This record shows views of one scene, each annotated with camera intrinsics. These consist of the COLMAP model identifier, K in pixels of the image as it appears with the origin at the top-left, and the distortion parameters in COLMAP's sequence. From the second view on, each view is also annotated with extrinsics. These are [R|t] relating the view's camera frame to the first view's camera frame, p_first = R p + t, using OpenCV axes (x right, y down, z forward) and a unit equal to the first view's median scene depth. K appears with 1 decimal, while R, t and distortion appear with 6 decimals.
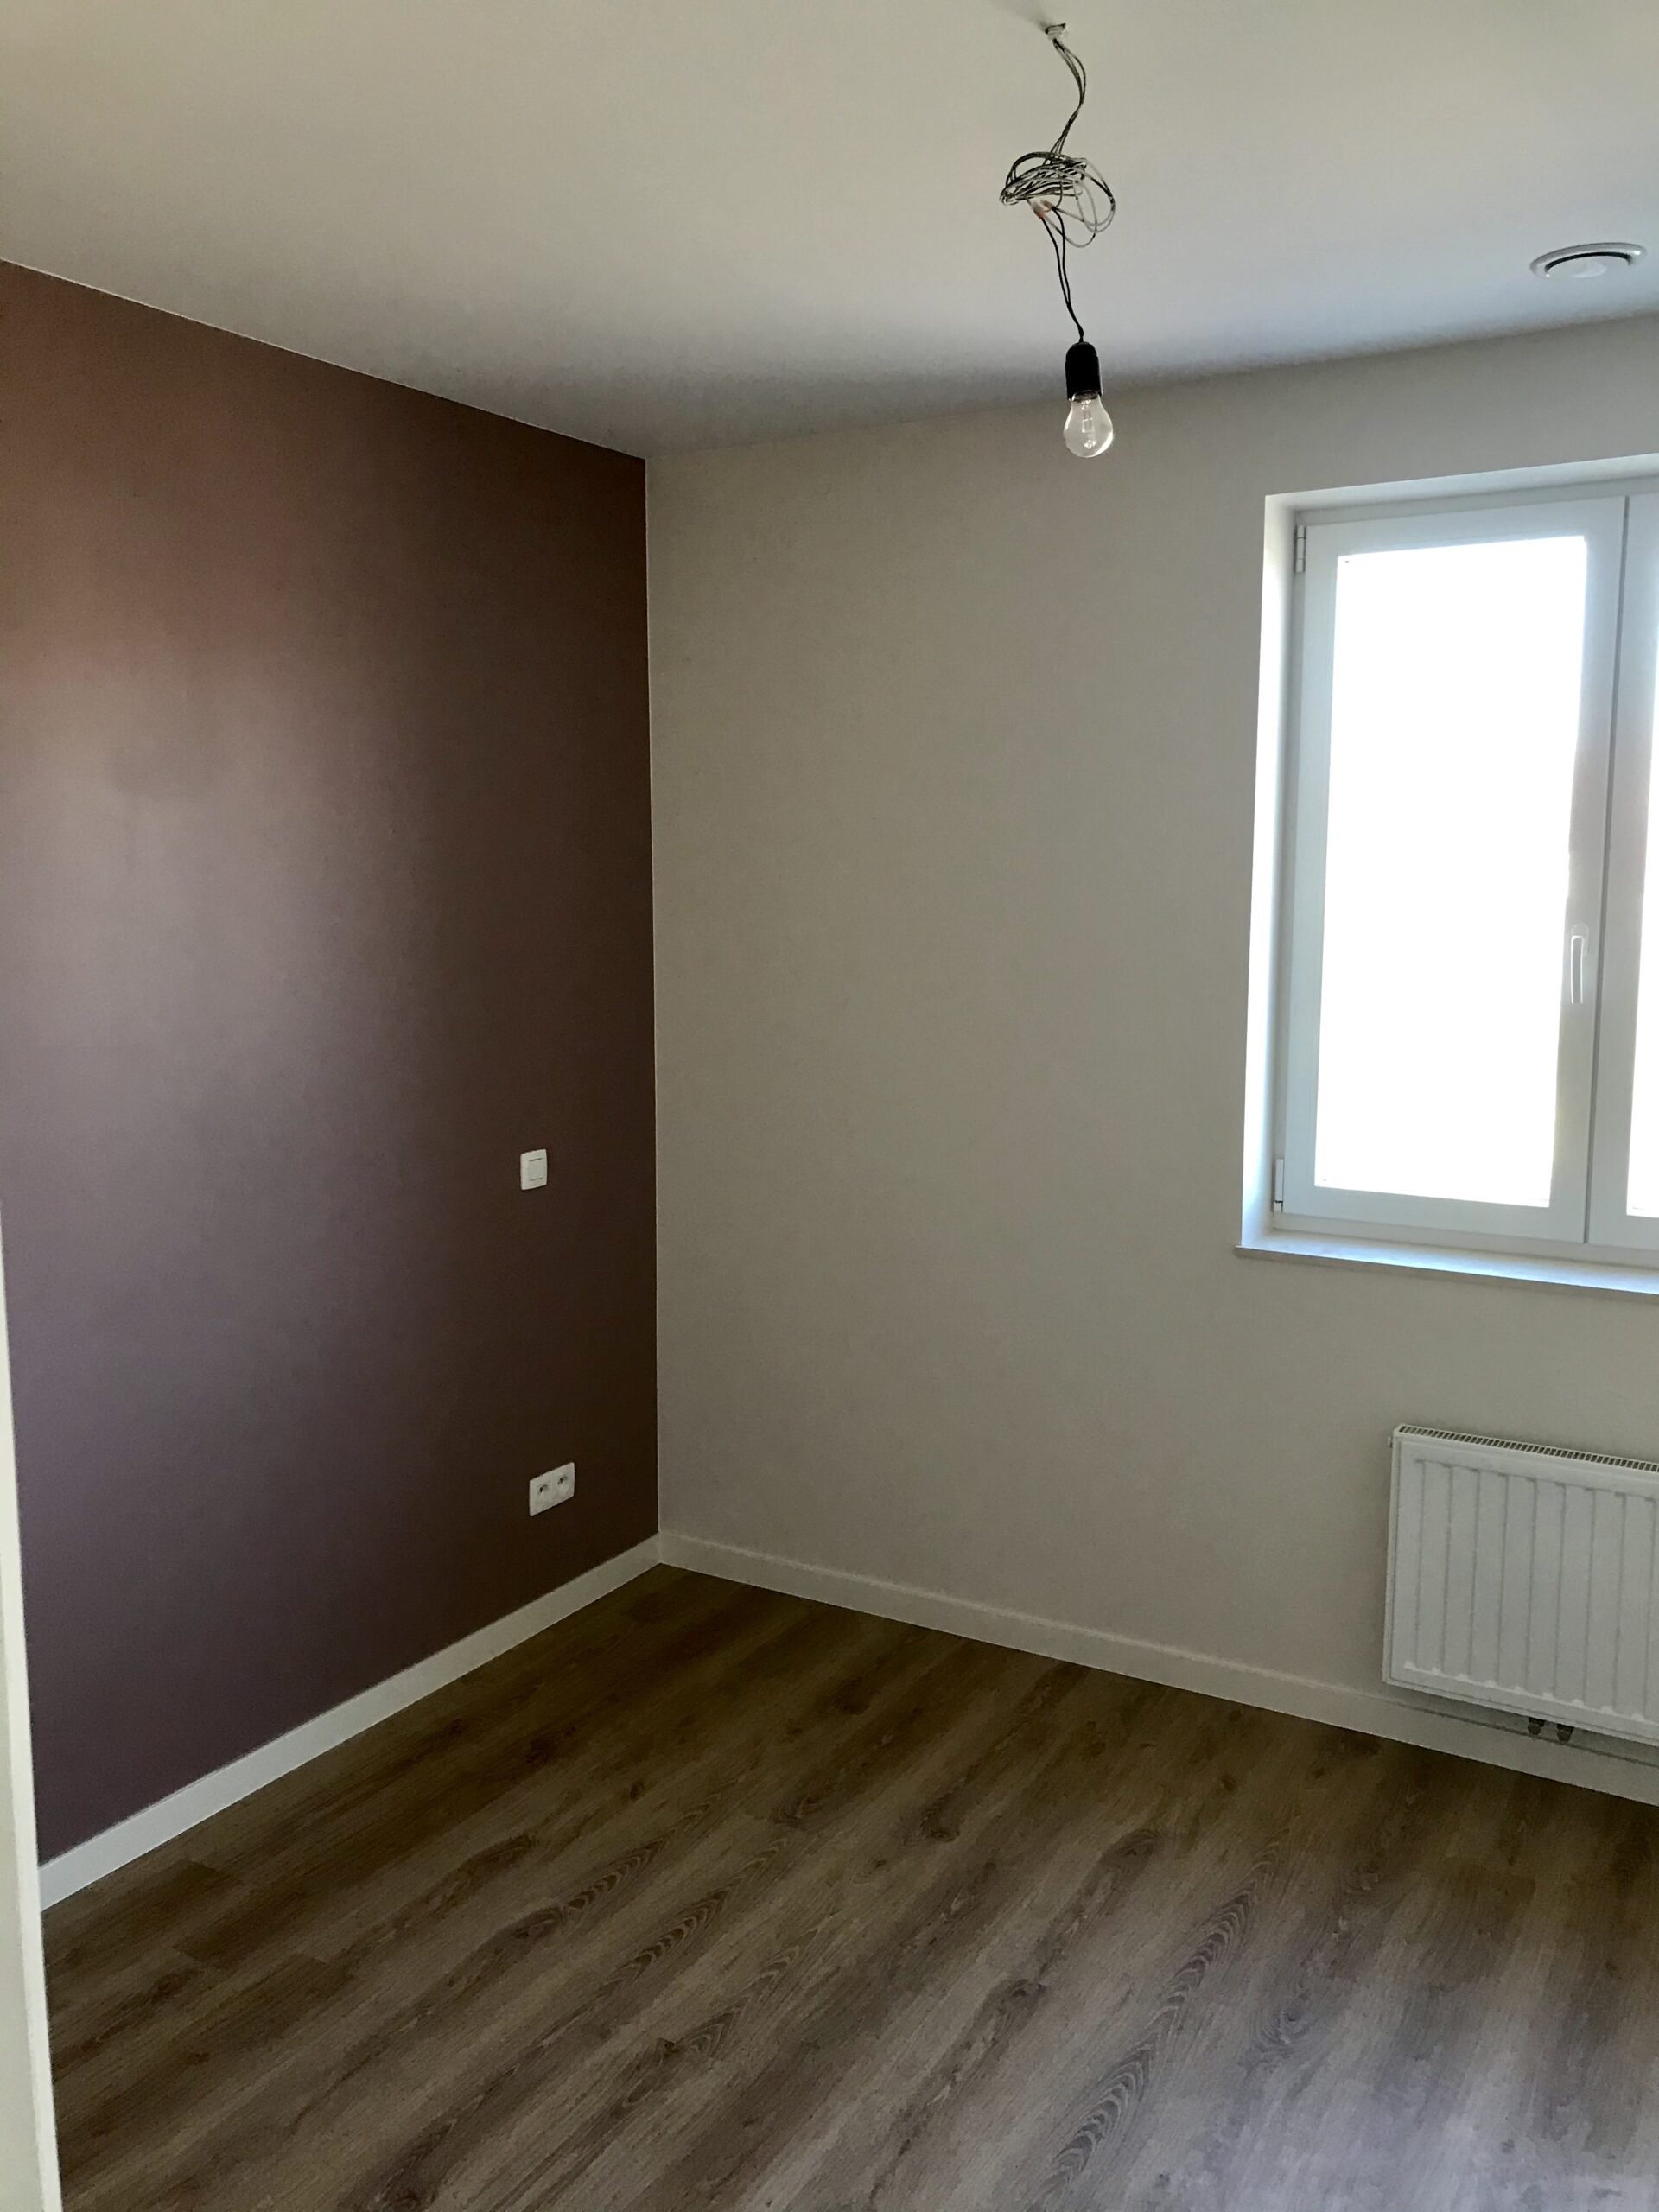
lens RADIAL K [[1817.6, 0, 829.5], [0, 1817.6, 1106.0], [0, 0, 1]] dist [-0.000416, -0.002317]
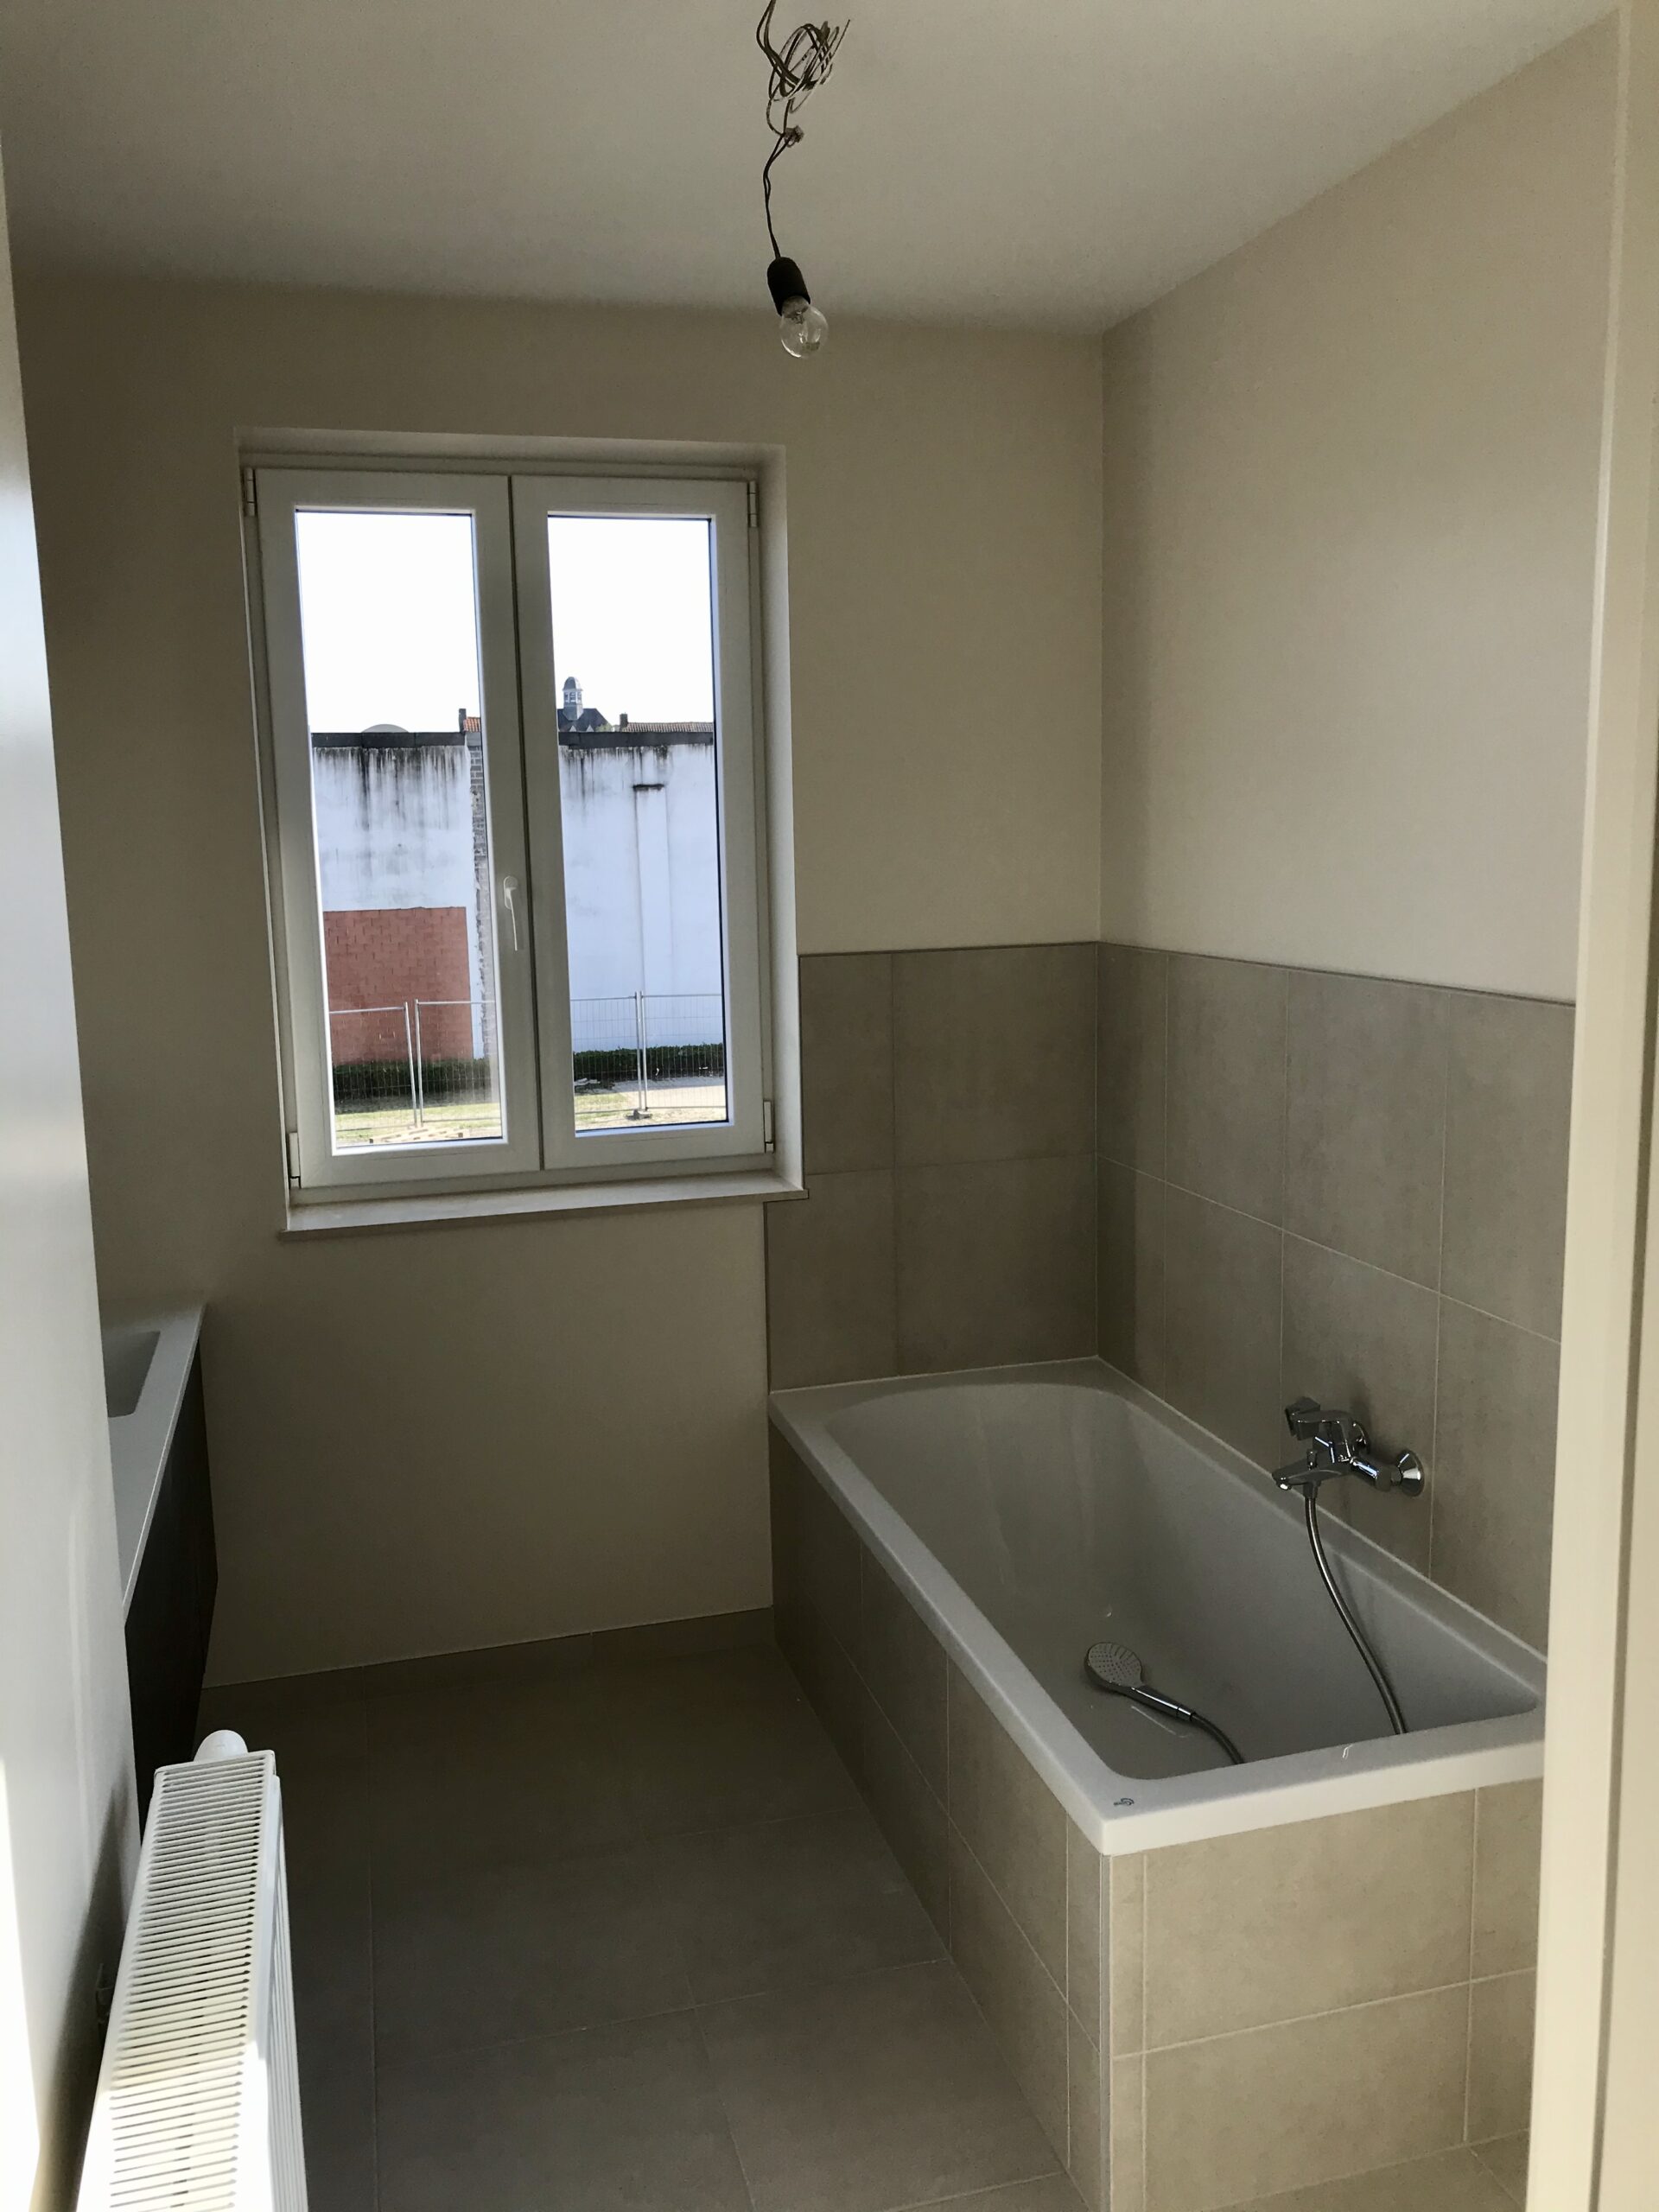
lens RADIAL K [[1792.7, 0, 823.1], [0, 1792.7, 1119.6], [0, 0, 1]] dist [-0.000475, 0.000154]
pose [[0.690252, -0.139856, 0.709924, -0.237753], [0.122275, 0.989577, 0.076062, -0.016203], [-0.713162, 0.034304, 0.700159, 0.136933]]
